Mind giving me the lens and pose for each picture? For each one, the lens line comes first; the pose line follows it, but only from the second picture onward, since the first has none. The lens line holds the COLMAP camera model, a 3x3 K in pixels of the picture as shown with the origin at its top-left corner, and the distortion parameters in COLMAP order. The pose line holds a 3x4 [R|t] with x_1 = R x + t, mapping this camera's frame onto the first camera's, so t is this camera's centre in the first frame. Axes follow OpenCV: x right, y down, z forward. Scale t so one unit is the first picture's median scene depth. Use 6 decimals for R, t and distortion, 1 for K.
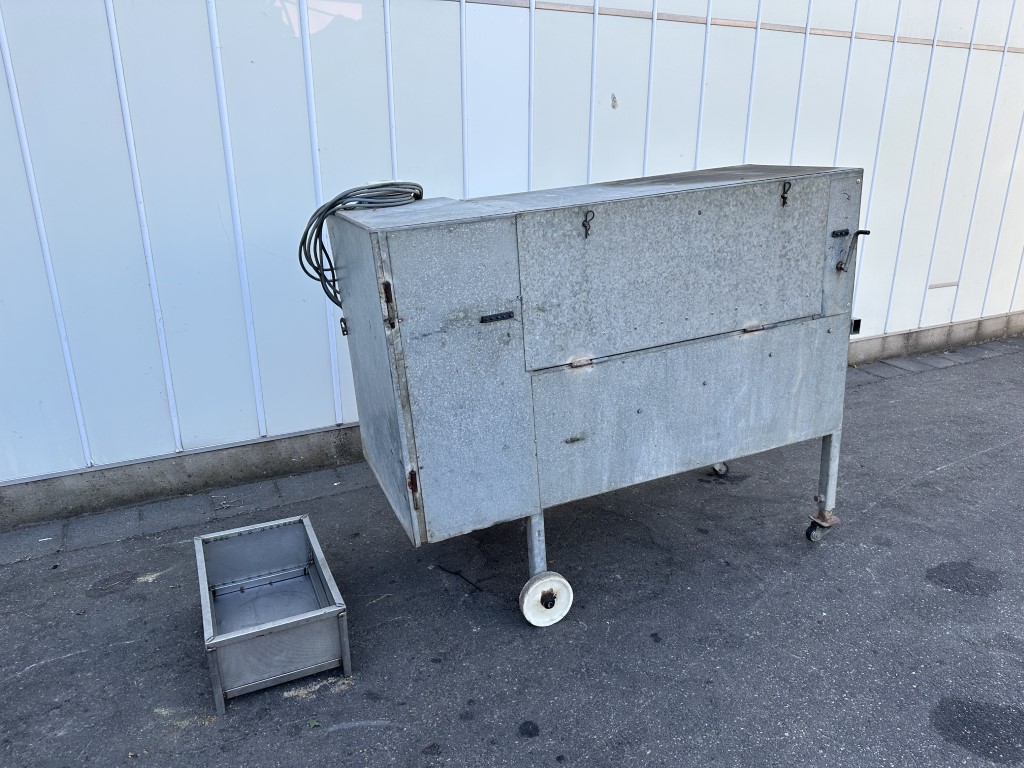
lens RADIAL K [[709.0, 0, 512.0], [0, 709.0, 384.0], [0, 0, 1]] dist [0.000955, -0.001417]
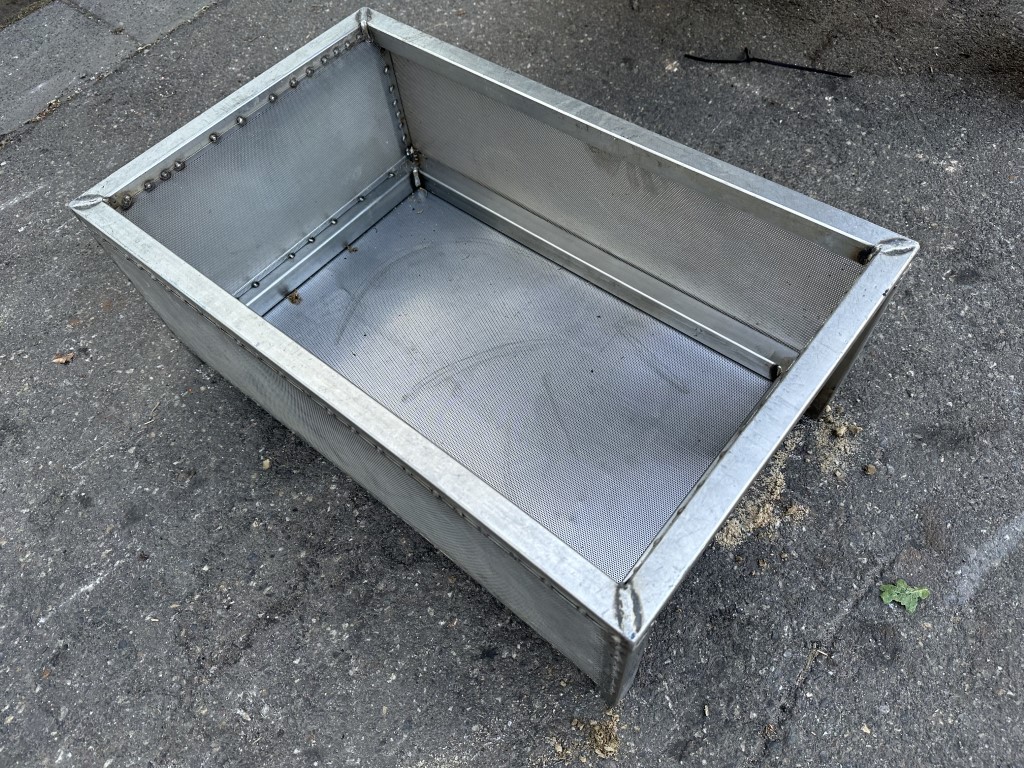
lens RADIAL K [[709.0, 0, 512.0], [0, 709.0, 384.0], [0, 0, 1]] dist [0.000955, -0.001417]
pose [[0.904604, -0.391039, 0.169647, -0.353225], [0.201585, 0.743141, 0.638048, 0.125025], [-0.375574, -0.542982, 0.751076, 0.672072]]
